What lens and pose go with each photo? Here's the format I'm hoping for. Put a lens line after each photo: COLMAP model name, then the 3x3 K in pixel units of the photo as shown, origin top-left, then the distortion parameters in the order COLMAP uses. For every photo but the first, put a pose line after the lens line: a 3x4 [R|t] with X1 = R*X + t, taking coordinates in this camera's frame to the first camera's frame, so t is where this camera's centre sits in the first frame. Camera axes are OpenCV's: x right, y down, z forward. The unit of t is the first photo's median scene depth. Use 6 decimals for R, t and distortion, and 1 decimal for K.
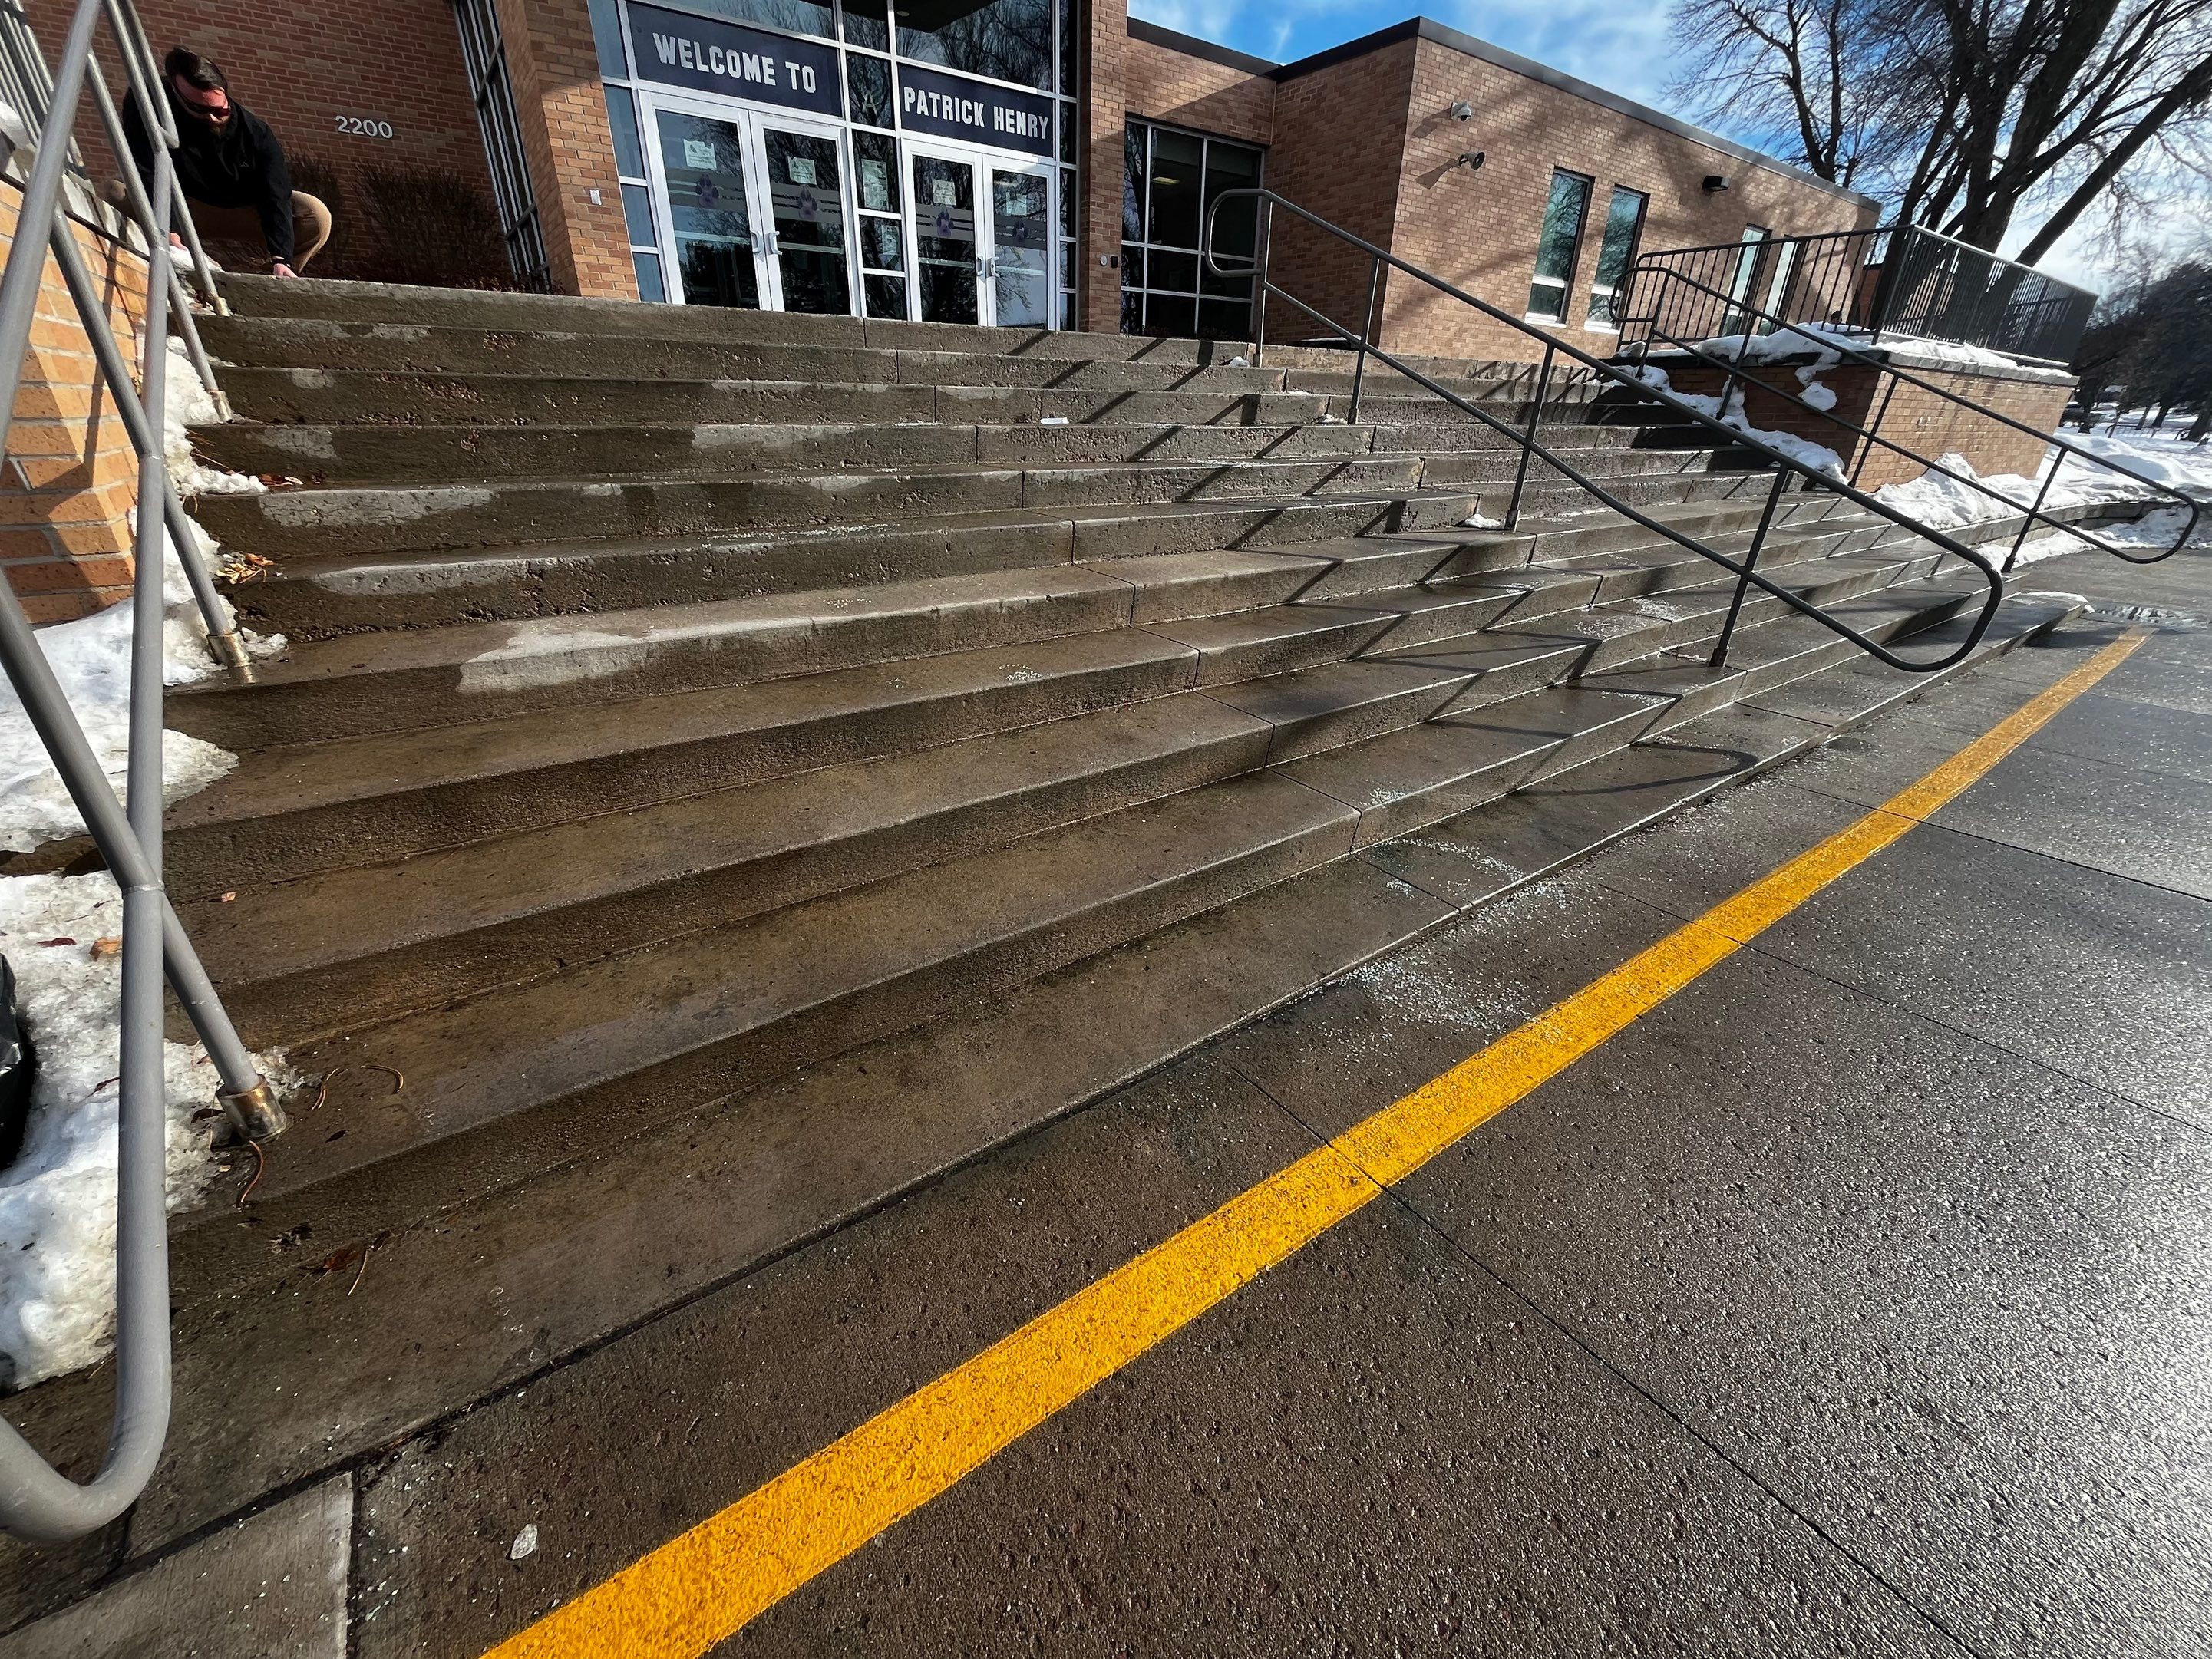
lens RADIAL K [[888.7, 0, 1094.0], [0, 888.7, 817.7], [0, 0, 1]] dist [-0.000608, -0.001286]
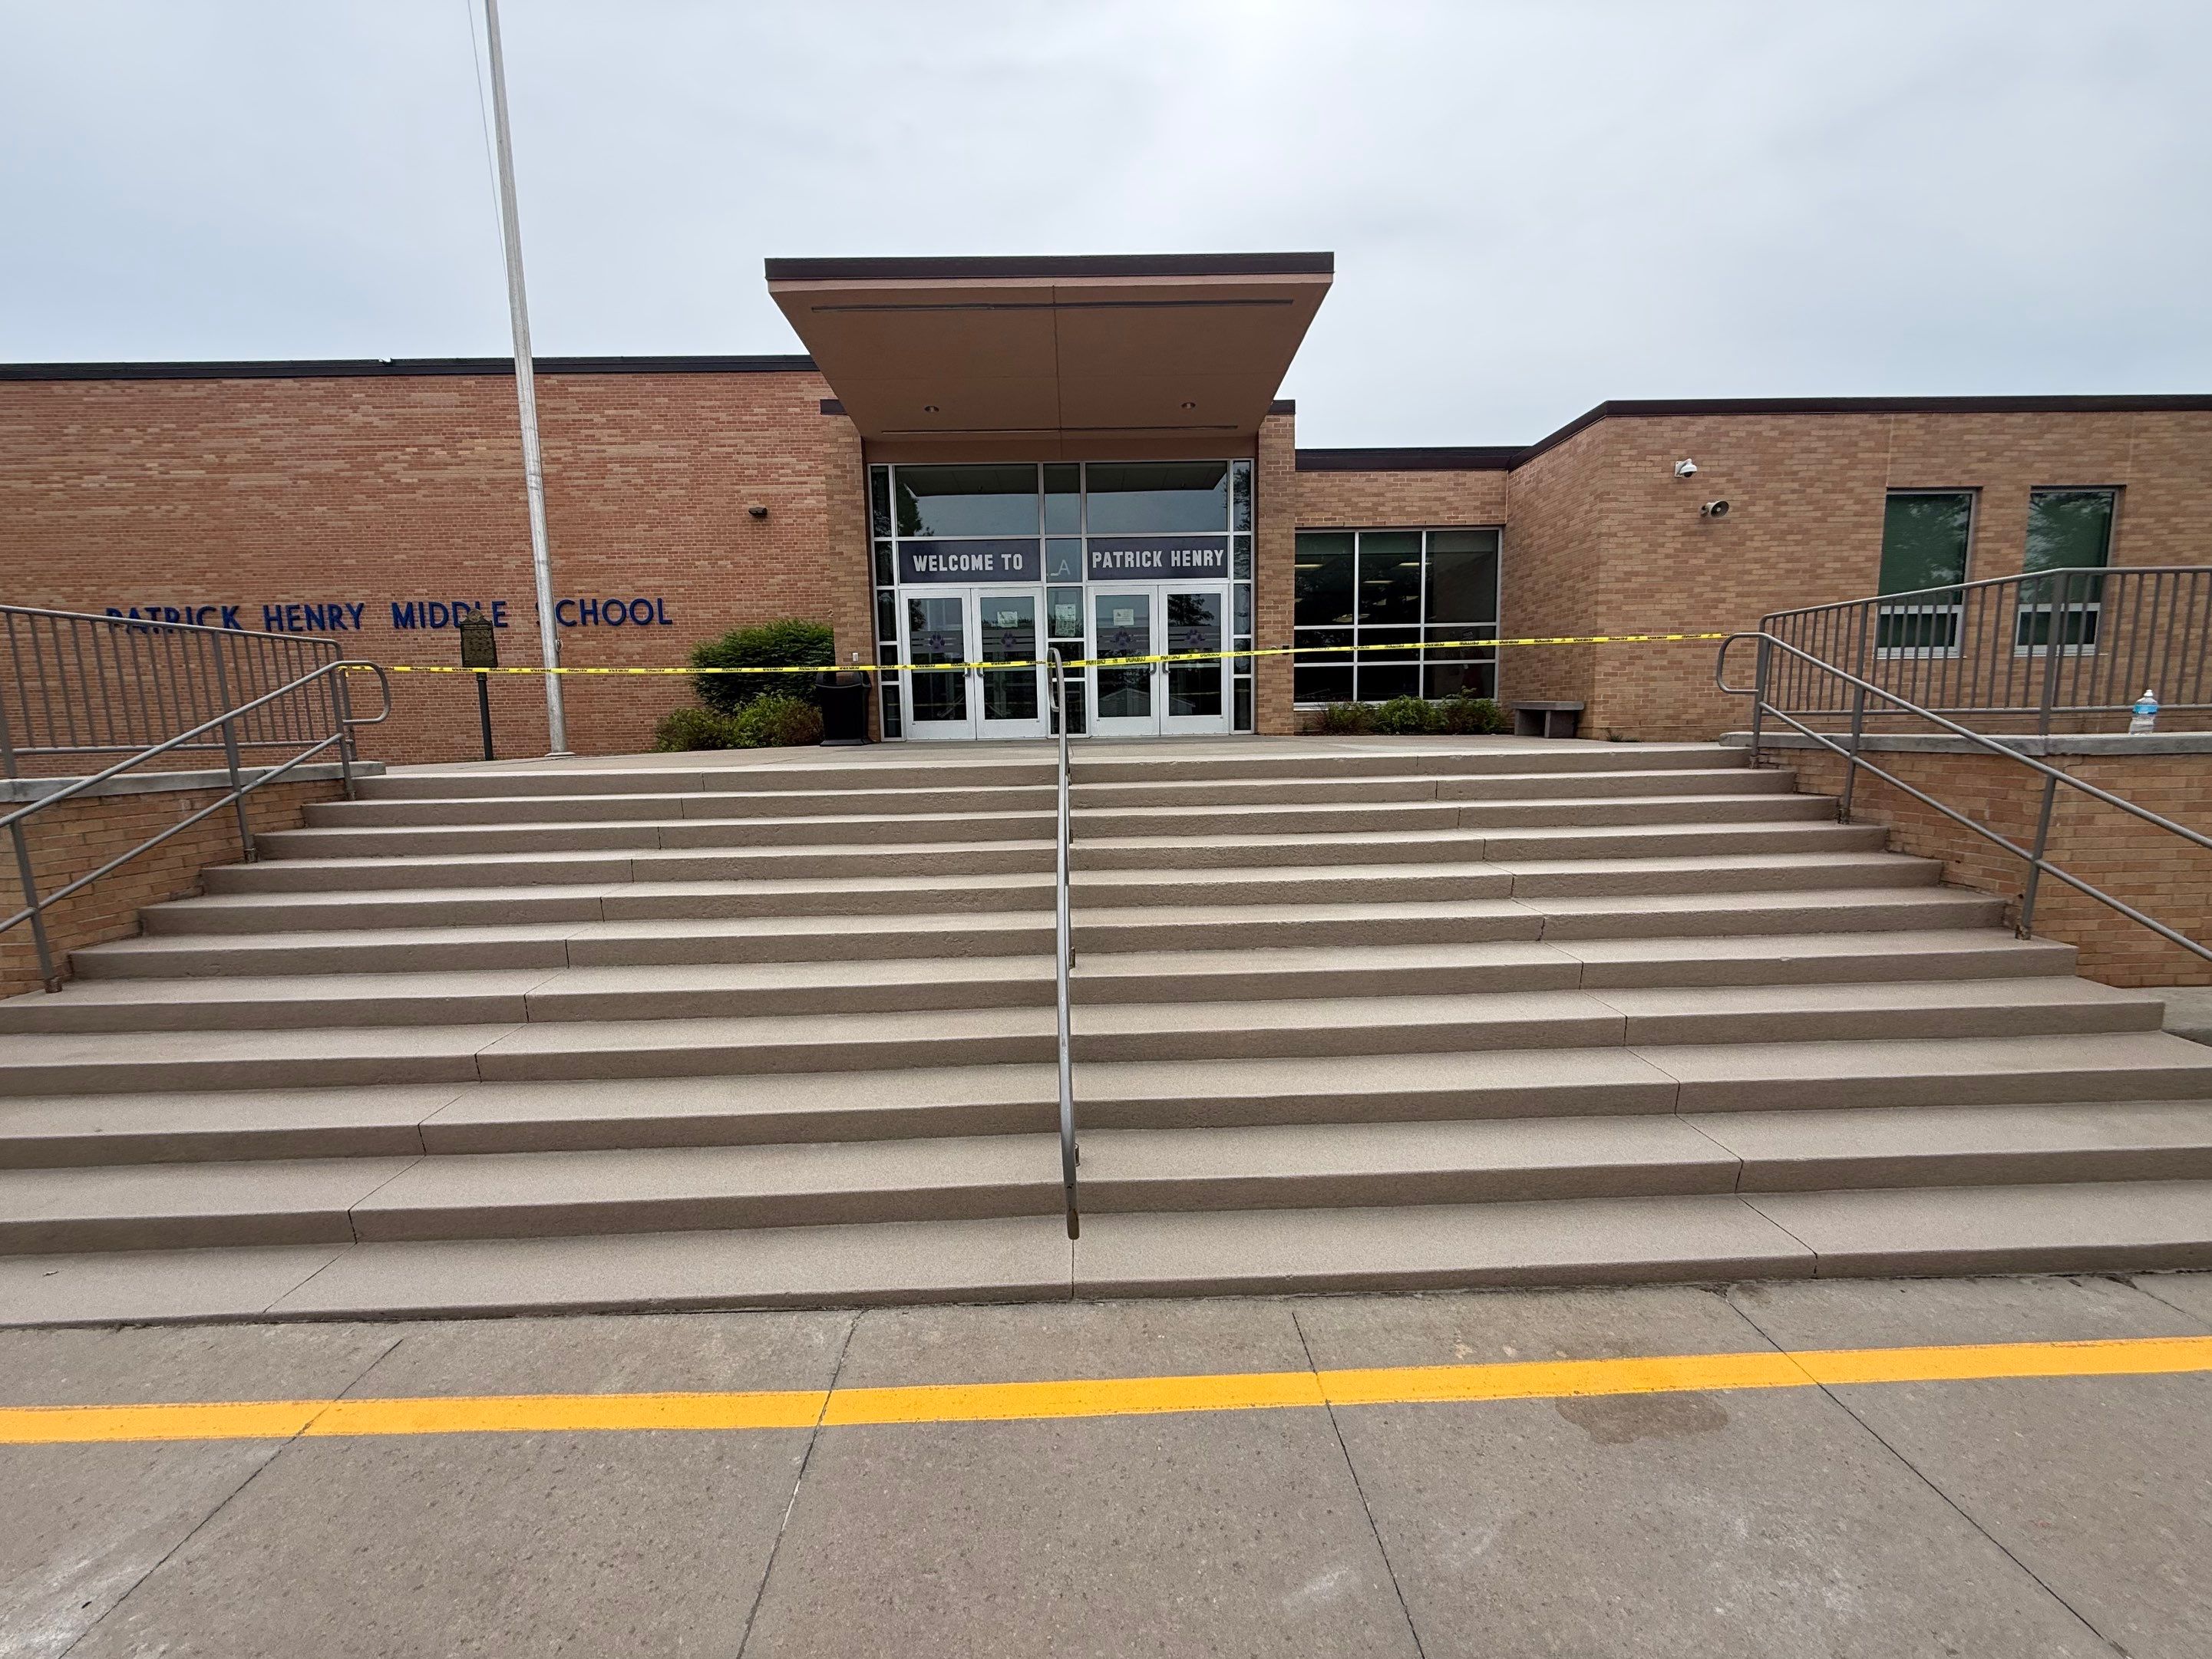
lens RADIAL K [[881.0, 0, 1097.1], [0, 881.0, 829.7], [0, 0, 1]] dist [-0.000485, 0.000103]
pose [[0.828297, 0.036624, -0.559090, 0.510164], [-0.206295, 0.947696, -0.243547, -0.119502], [0.520928, 0.317067, 0.792529, 0.103215]]
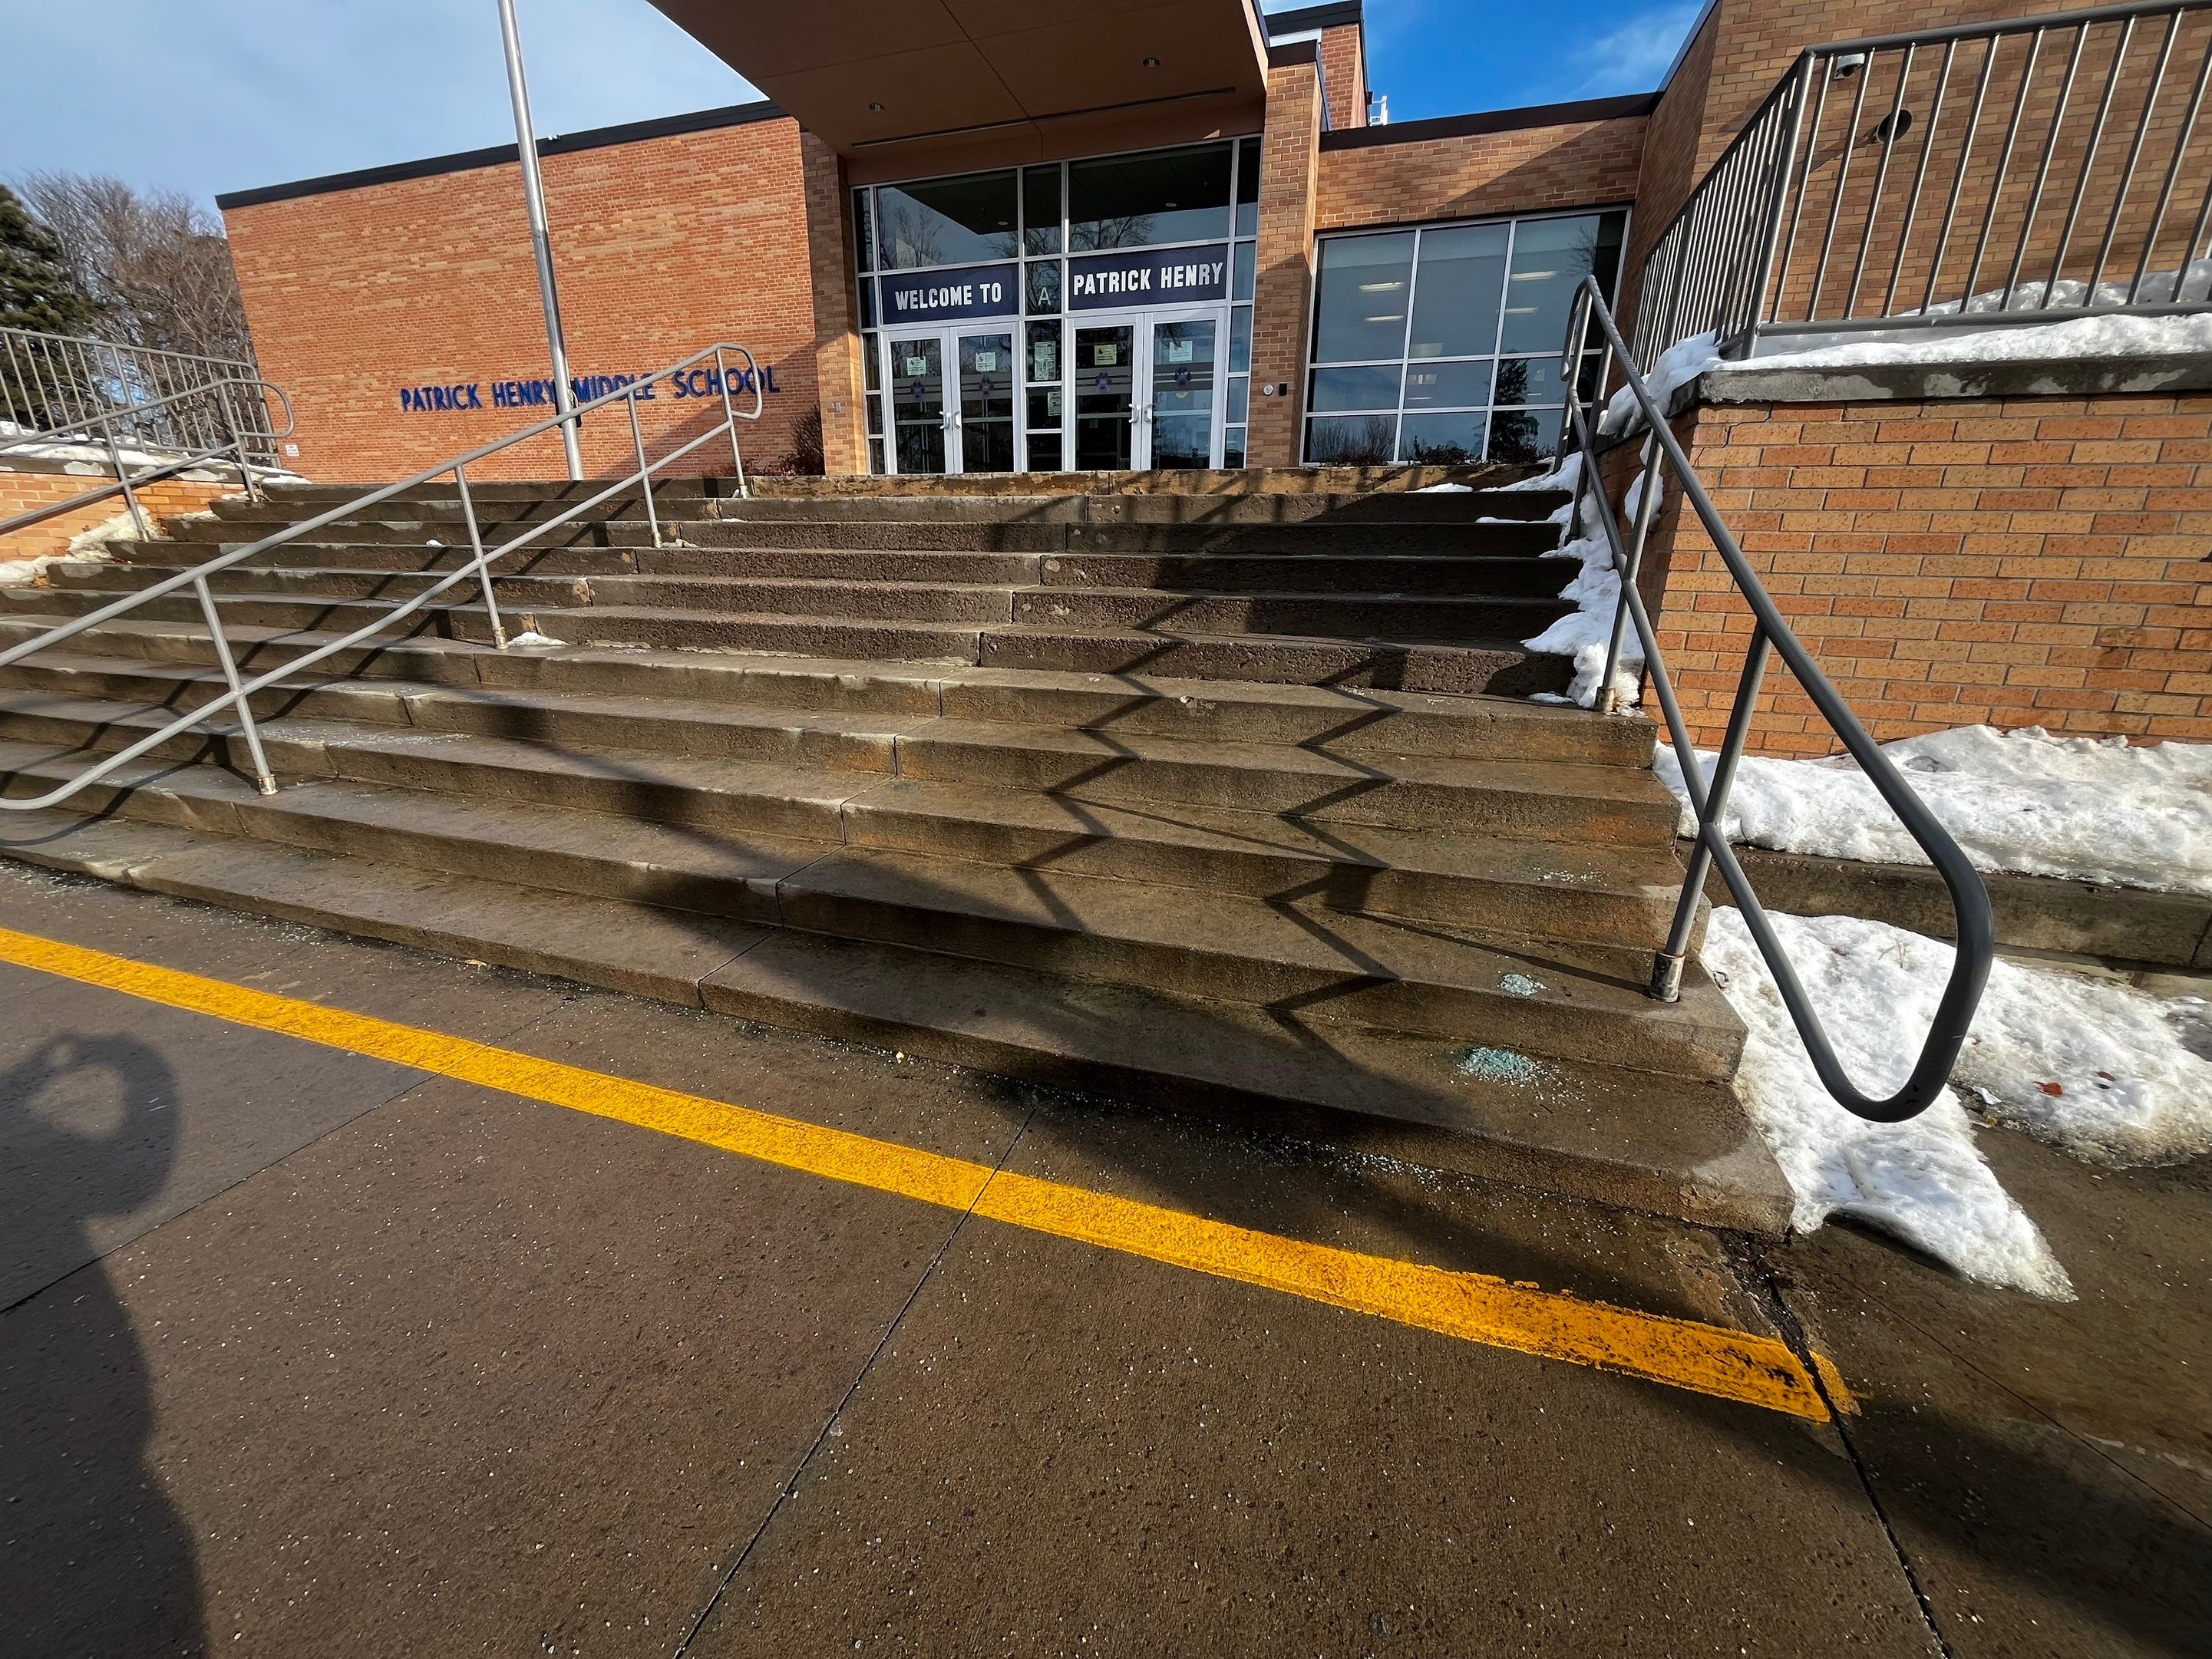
lens RADIAL K [[881.0, 0, 1089.5], [0, 881.0, 815.4], [0, 0, 1]] dist [-0.000485, 0.000103]
pose [[0.587005, 0.233374, -0.775217, 0.811700], [-0.340397, 0.939944, 0.025211, -0.196443], [0.734544, 0.249082, 0.631191, 0.452512]]
